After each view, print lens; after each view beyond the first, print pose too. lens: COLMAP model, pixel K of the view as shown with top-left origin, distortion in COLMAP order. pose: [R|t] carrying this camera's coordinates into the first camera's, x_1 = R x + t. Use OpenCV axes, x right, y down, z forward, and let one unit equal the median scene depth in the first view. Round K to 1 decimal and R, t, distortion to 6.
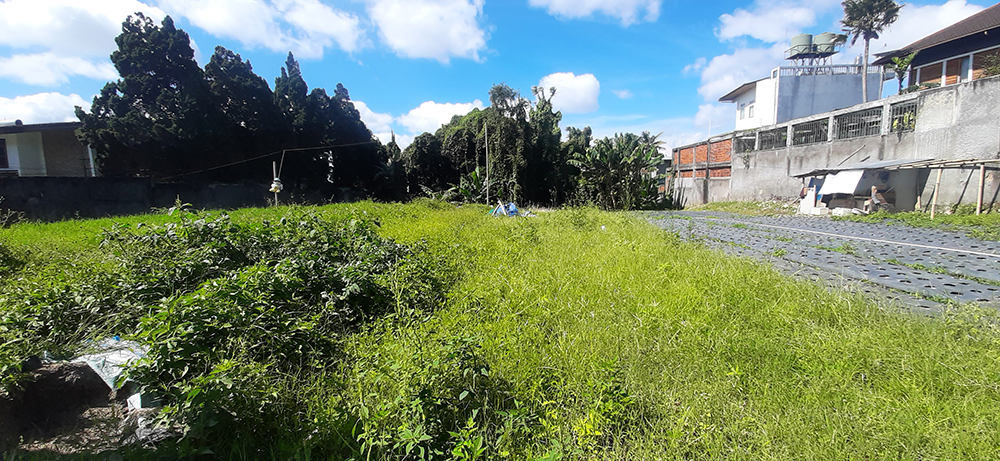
lens RADIAL K [[390.6, 0, 496.4], [0, 390.6, 236.8], [0, 0, 1]] dist [0.000629, -0.004629]
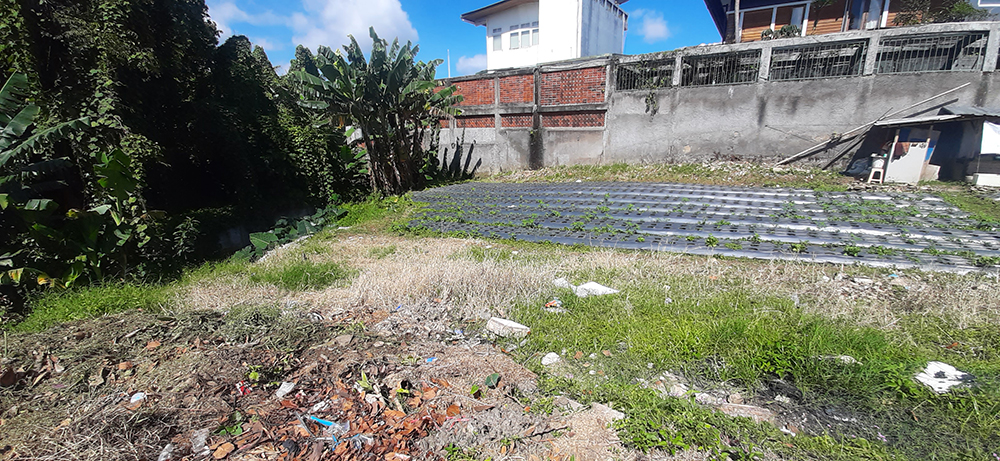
lens RADIAL K [[390.6, 0, 505.5], [0, 390.6, 231.5], [0, 0, 1]] dist [0.000629, -0.004629]
pose [[0.509059, -0.194319, 0.838510, -0.065399], [0.113516, 0.980830, 0.158385, -0.090088], [-0.853213, 0.014557, 0.521359, 0.697643]]
